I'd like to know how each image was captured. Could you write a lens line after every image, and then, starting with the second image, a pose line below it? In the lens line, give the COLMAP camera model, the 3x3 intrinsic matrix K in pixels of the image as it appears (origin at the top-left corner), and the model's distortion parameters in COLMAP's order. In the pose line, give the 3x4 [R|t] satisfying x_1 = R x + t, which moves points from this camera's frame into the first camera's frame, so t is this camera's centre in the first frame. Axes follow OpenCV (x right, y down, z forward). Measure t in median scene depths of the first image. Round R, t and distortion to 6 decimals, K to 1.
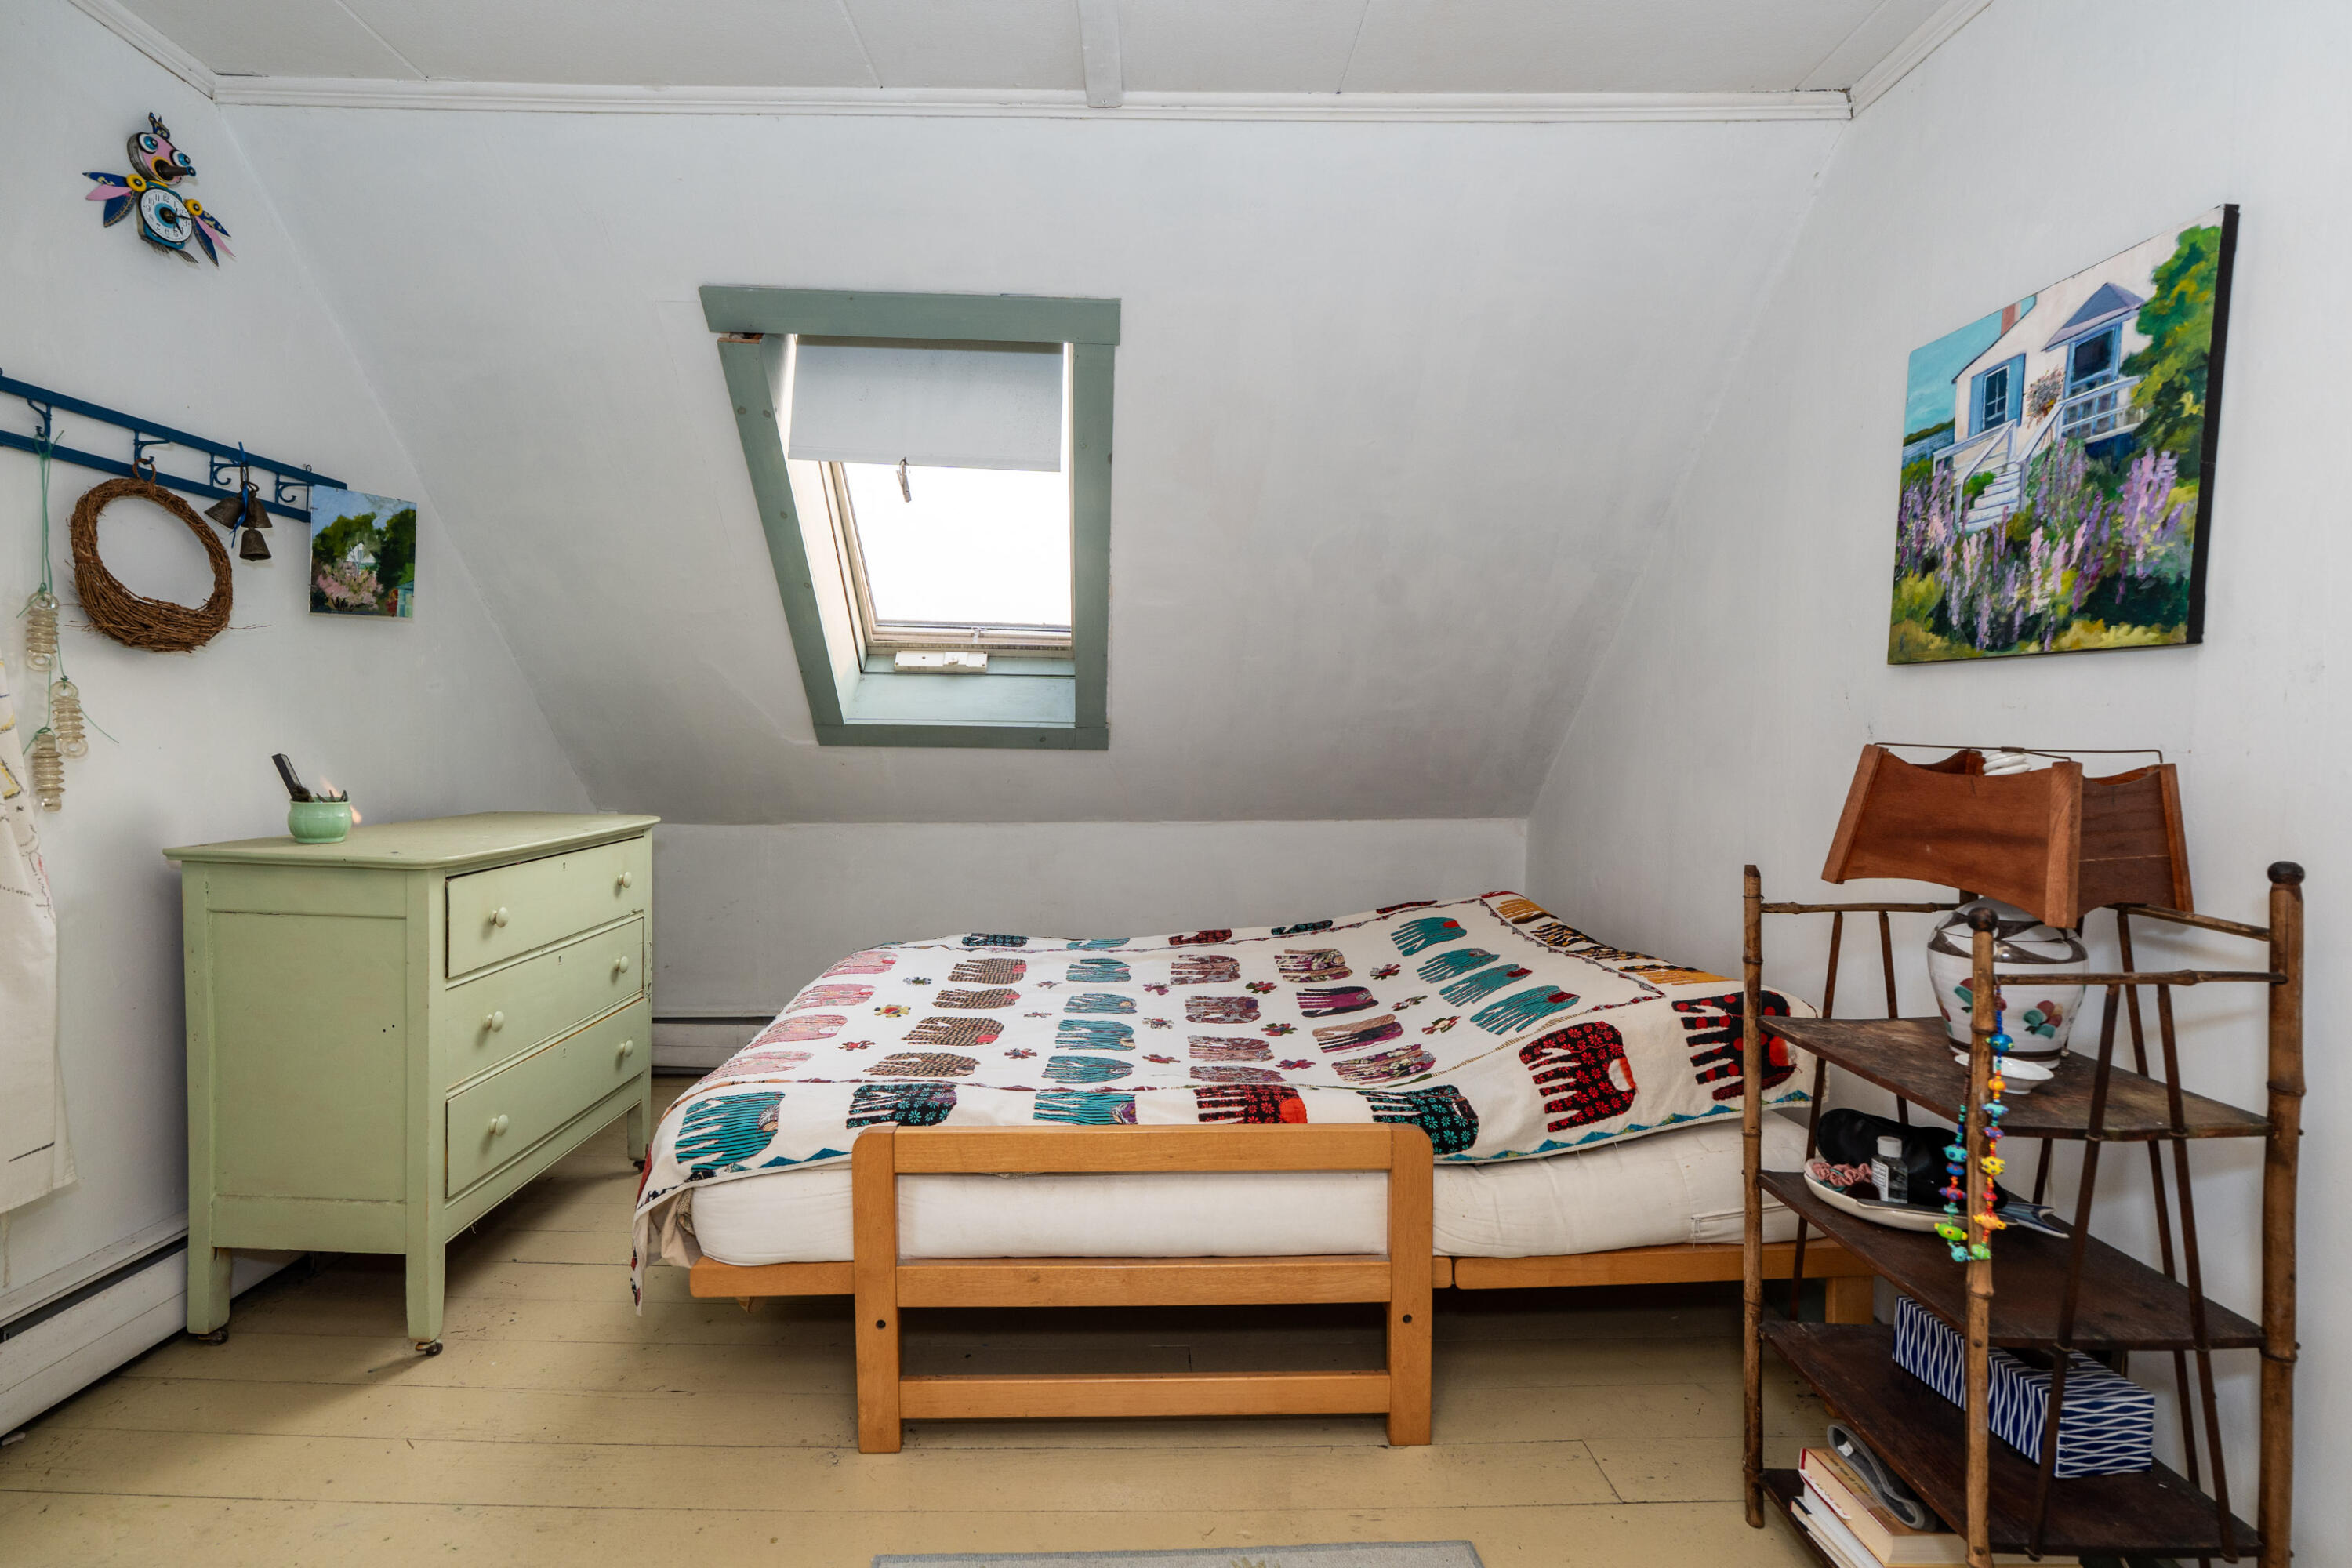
lens RADIAL K [[1071.1, 0, 1179.0], [0, 1071.1, 739.7], [0, 0, 1]] dist [-0.002462, 0.000704]
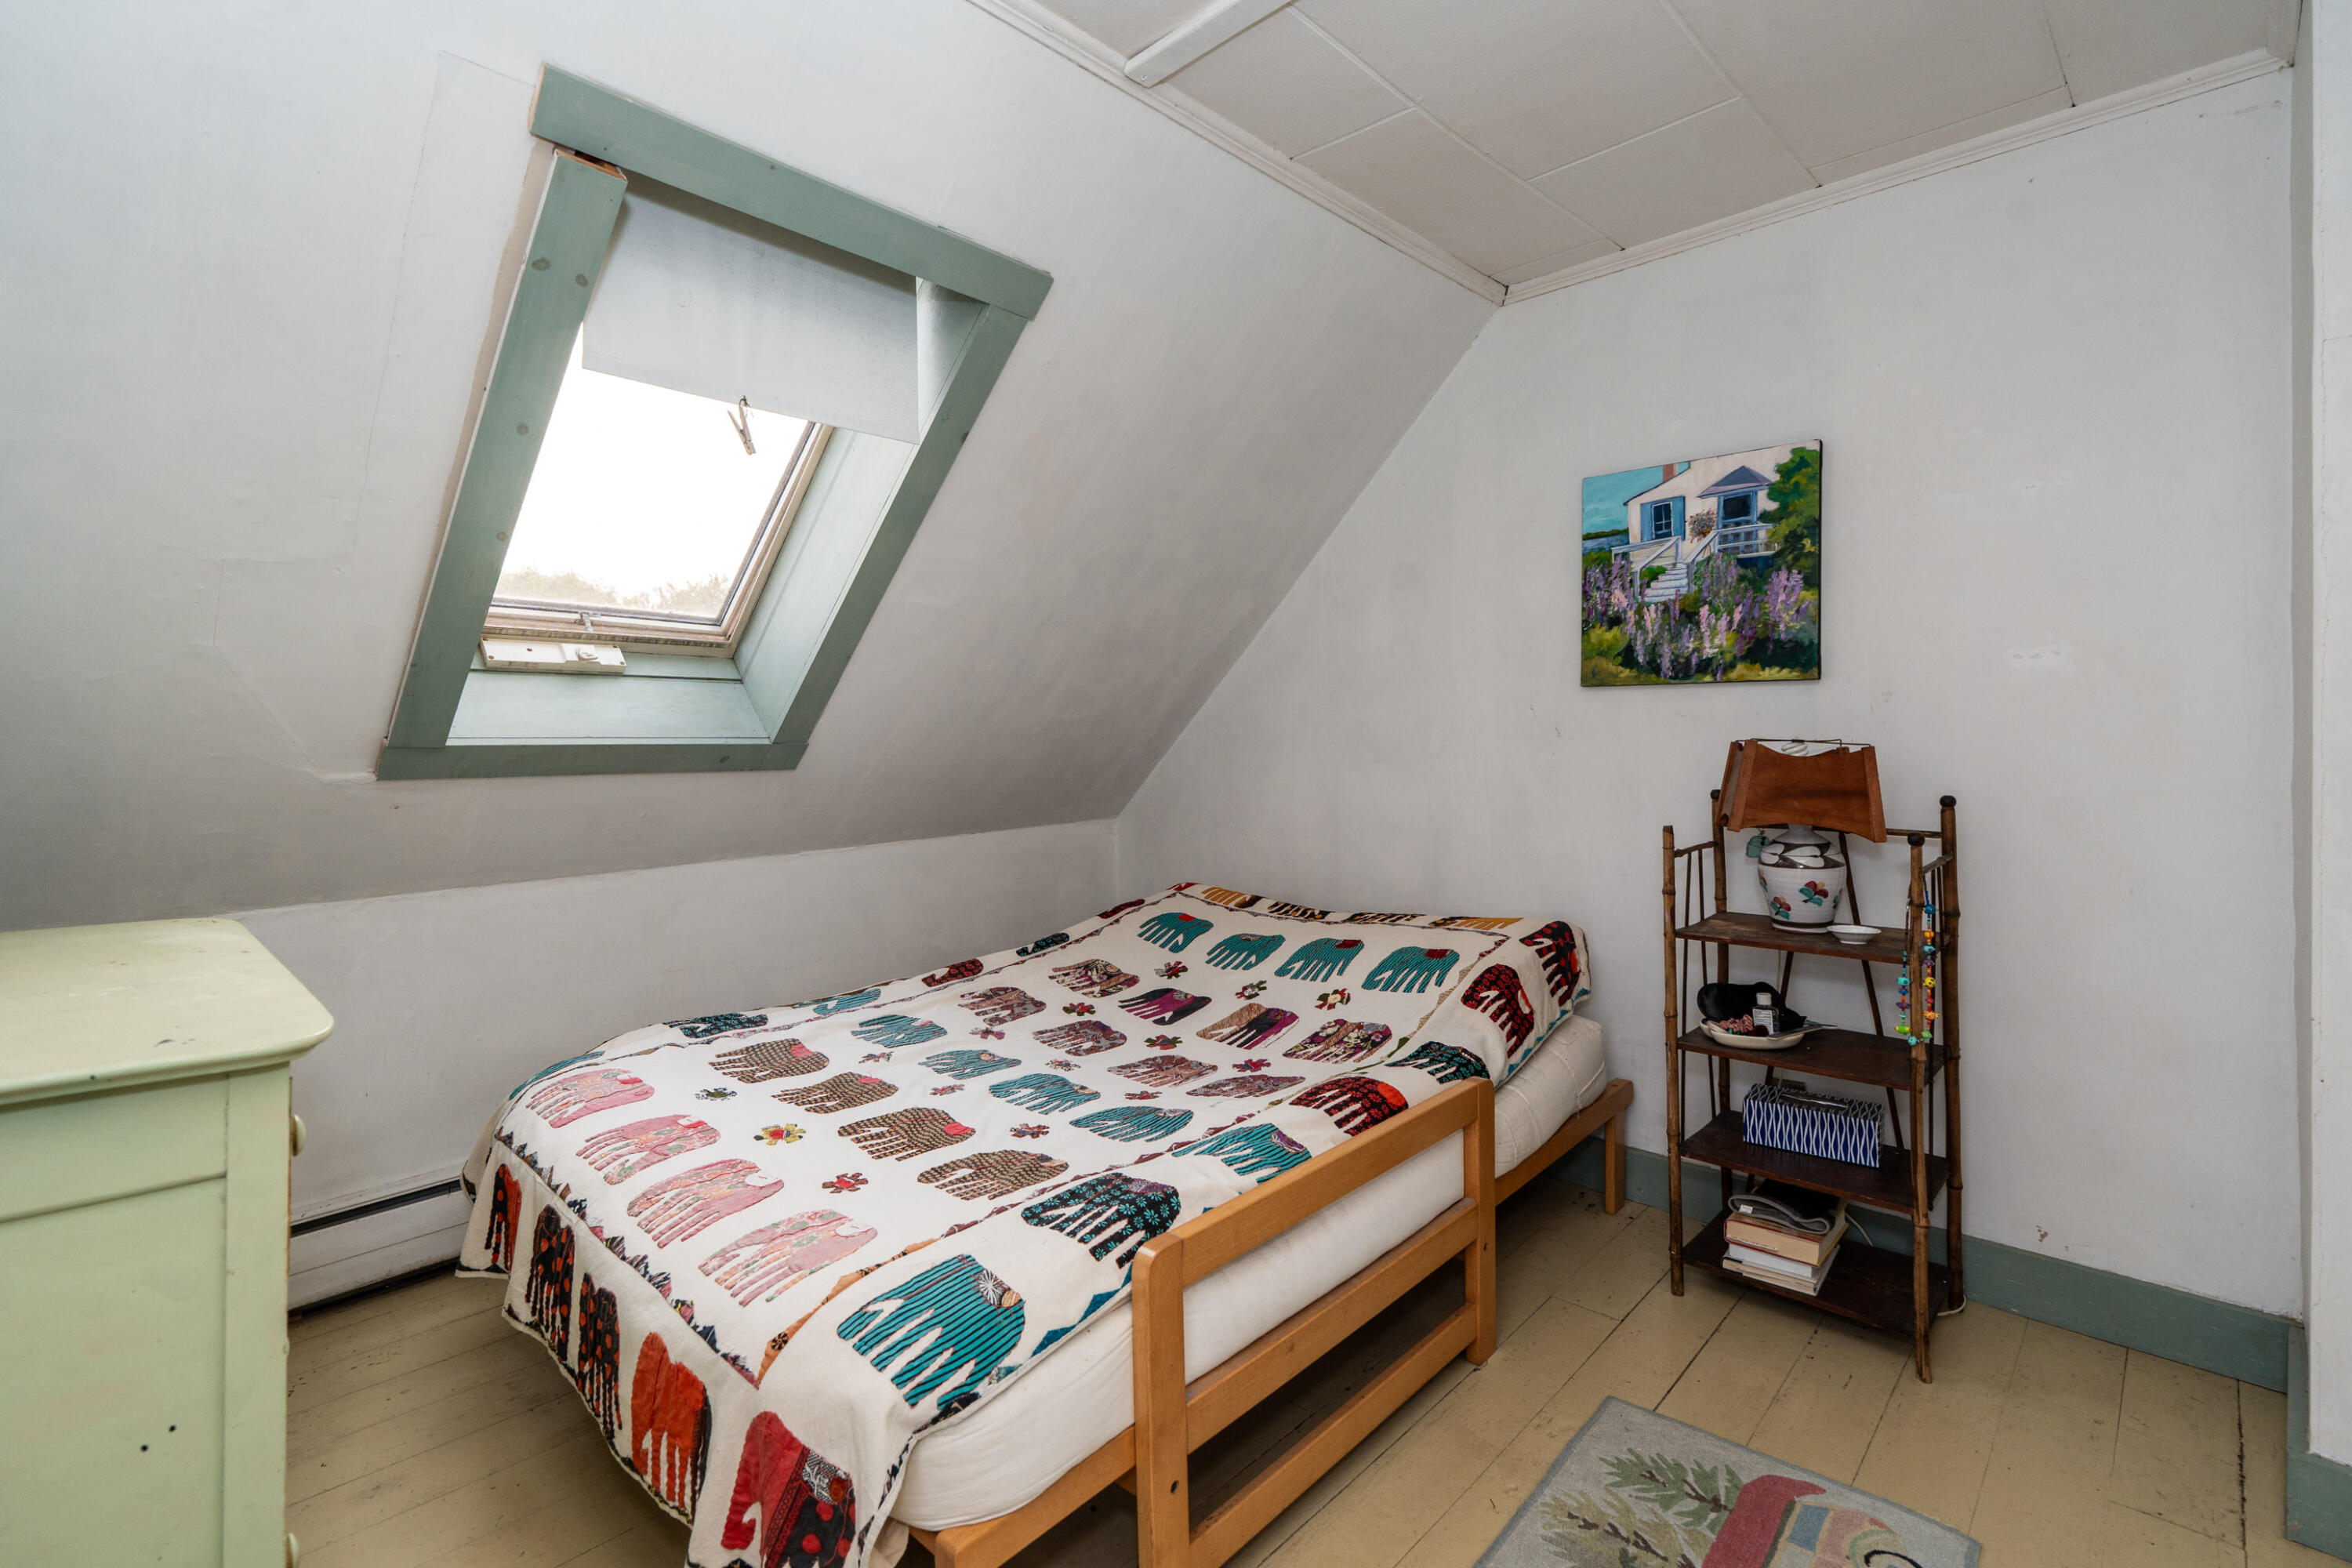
lens RADIAL K [[1047.6, 0, 1177.9], [0, 1047.6, 700.4], [0, 0, 1]] dist [-0.001187, 0.000234]
pose [[0.709295, 0.006449, 0.704883, -0.833725], [0.024767, 0.999113, -0.034062, -0.017532], [-0.704477, 0.041618, 0.708506, 0.414884]]
